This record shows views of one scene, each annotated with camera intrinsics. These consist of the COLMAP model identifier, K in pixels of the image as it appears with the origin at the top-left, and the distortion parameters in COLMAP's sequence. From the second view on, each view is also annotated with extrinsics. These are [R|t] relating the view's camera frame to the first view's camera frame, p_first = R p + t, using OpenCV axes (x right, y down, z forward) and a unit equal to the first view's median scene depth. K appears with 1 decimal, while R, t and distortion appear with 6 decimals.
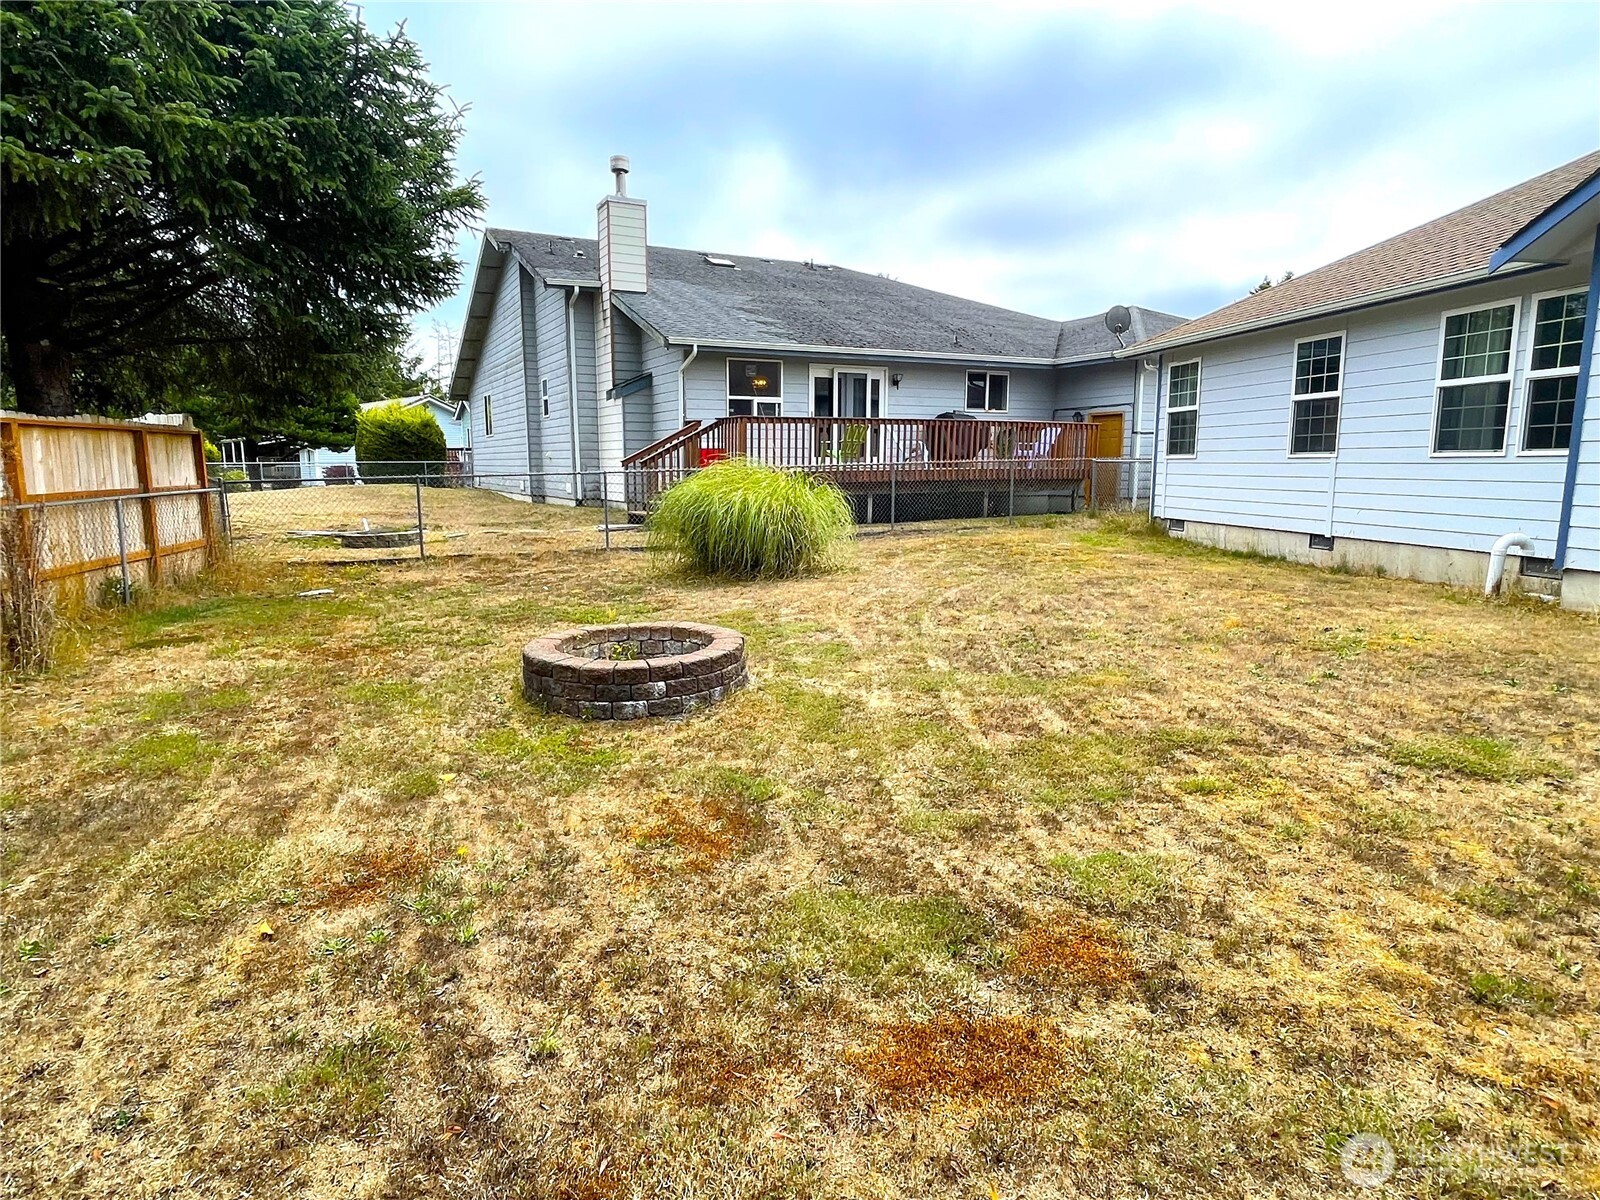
lens RADIAL K [[927.9, 0, 792.2], [0, 927.9, 601.8], [0, 0, 1]] dist [0.004217, -0.001873]
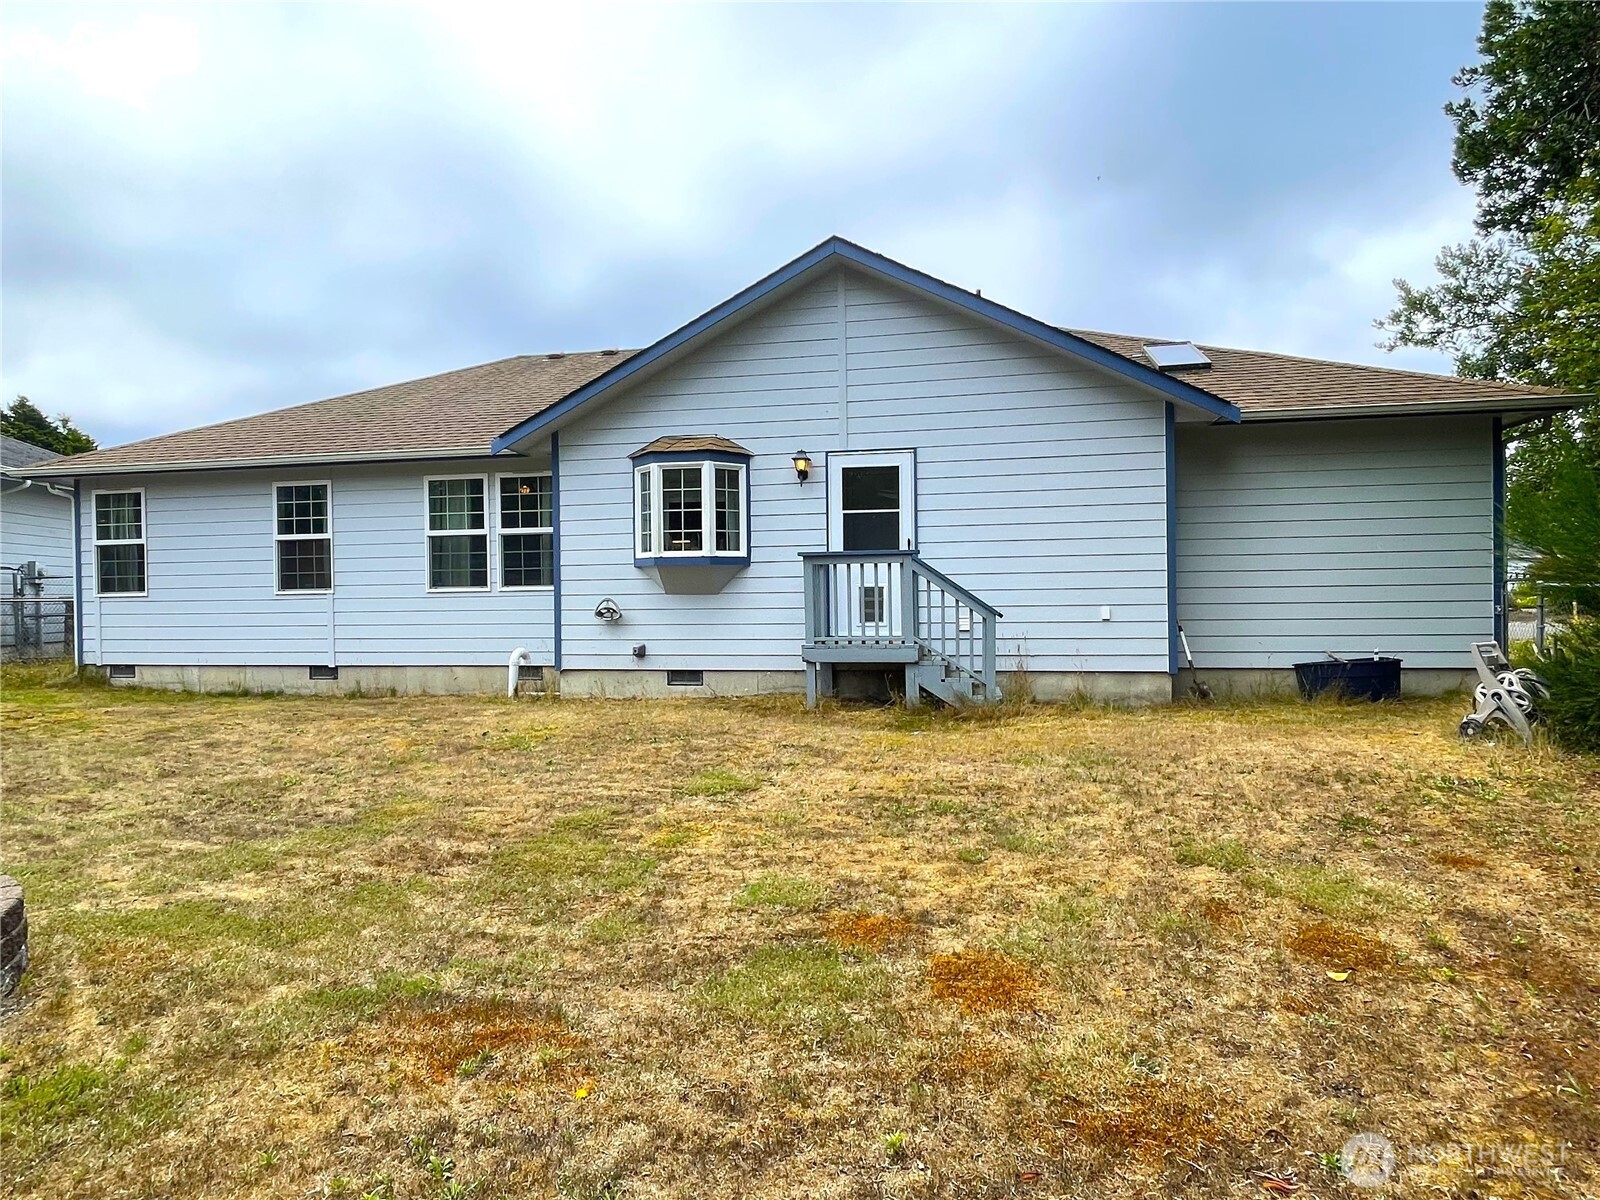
lens RADIAL K [[927.9, 0, 792.2], [0, 927.9, 601.8], [0, 0, 1]] dist [0.004217, -0.001873]
pose [[0.333895, -0.009418, 0.942563, -0.321115], [0.153047, 0.987223, -0.044351, -0.019129], [-0.930103, 0.159065, 0.331070, 0.174858]]
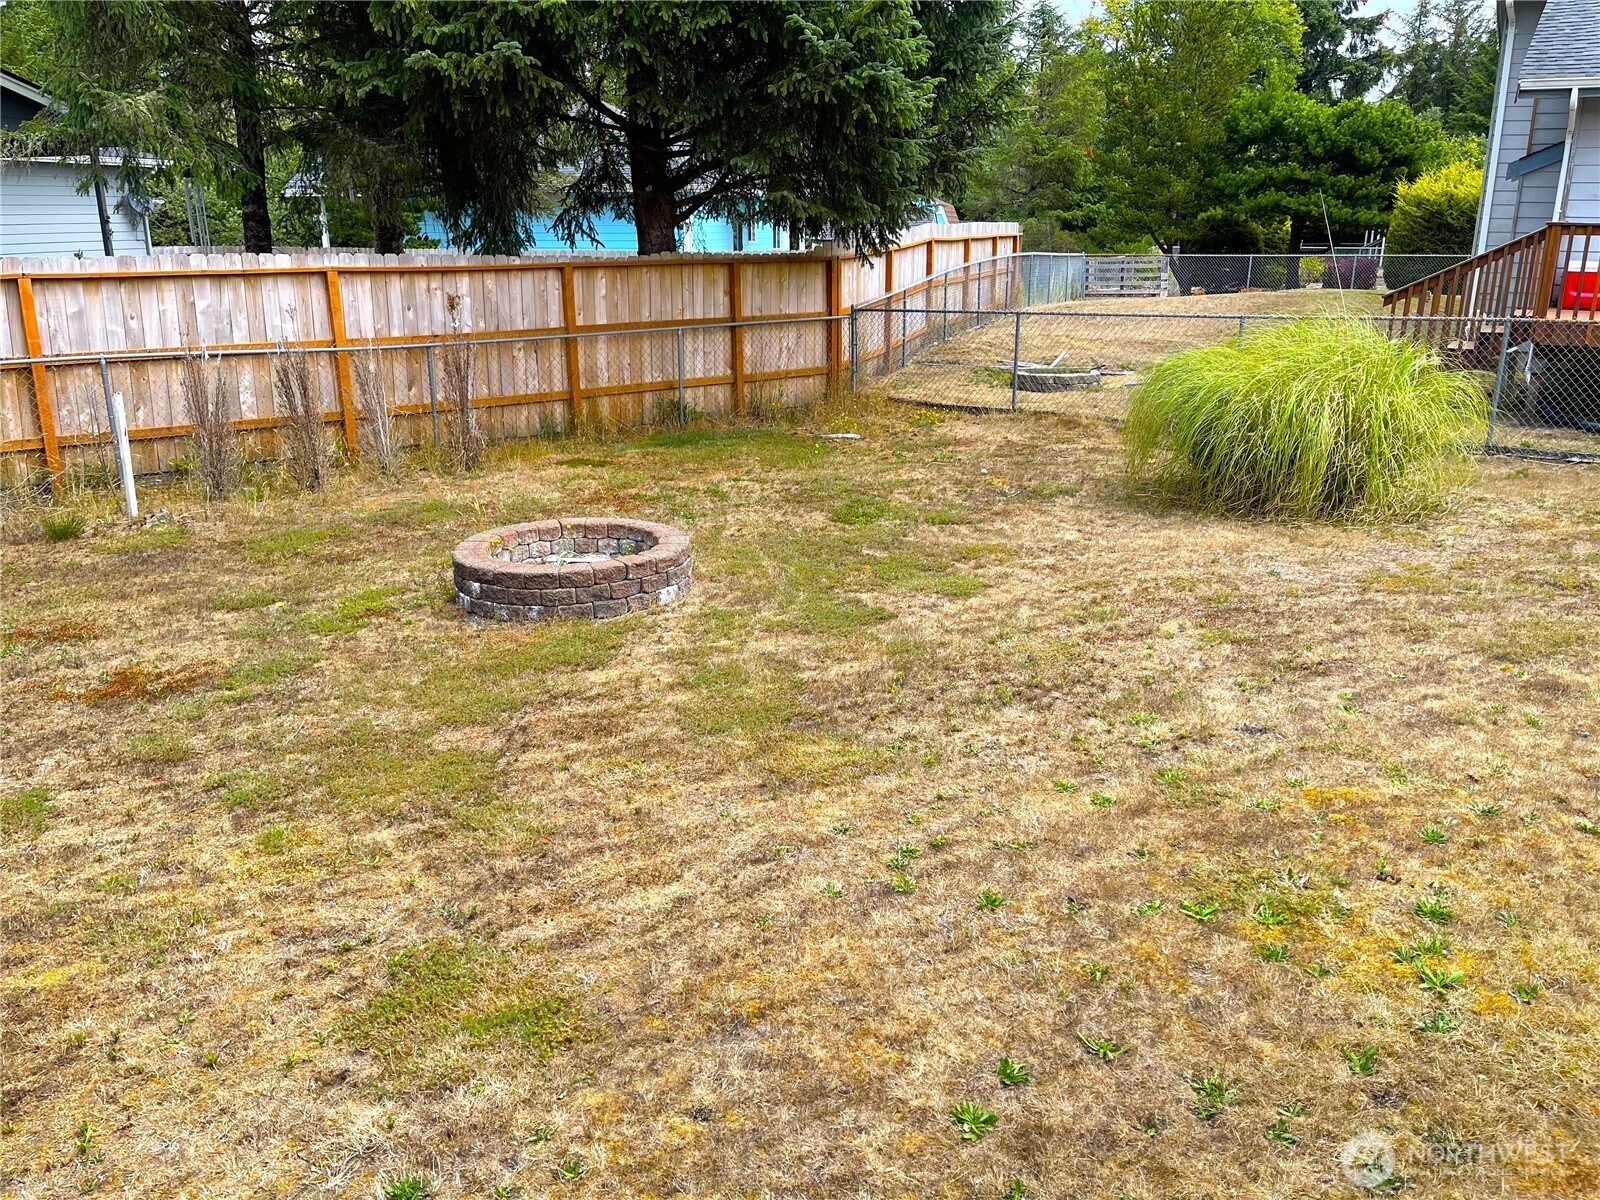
lens RADIAL K [[1236.1, 0, 800.0], [0, 1236.1, 600.0], [0, 0, 1]] dist [0.031368, 0.000545]
pose [[0.481531, 0.254350, -0.838710, 0.715338], [-0.130479, 0.967103, 0.218375, -0.144867], [0.866662, 0.004279, 0.498877, 0.390443]]
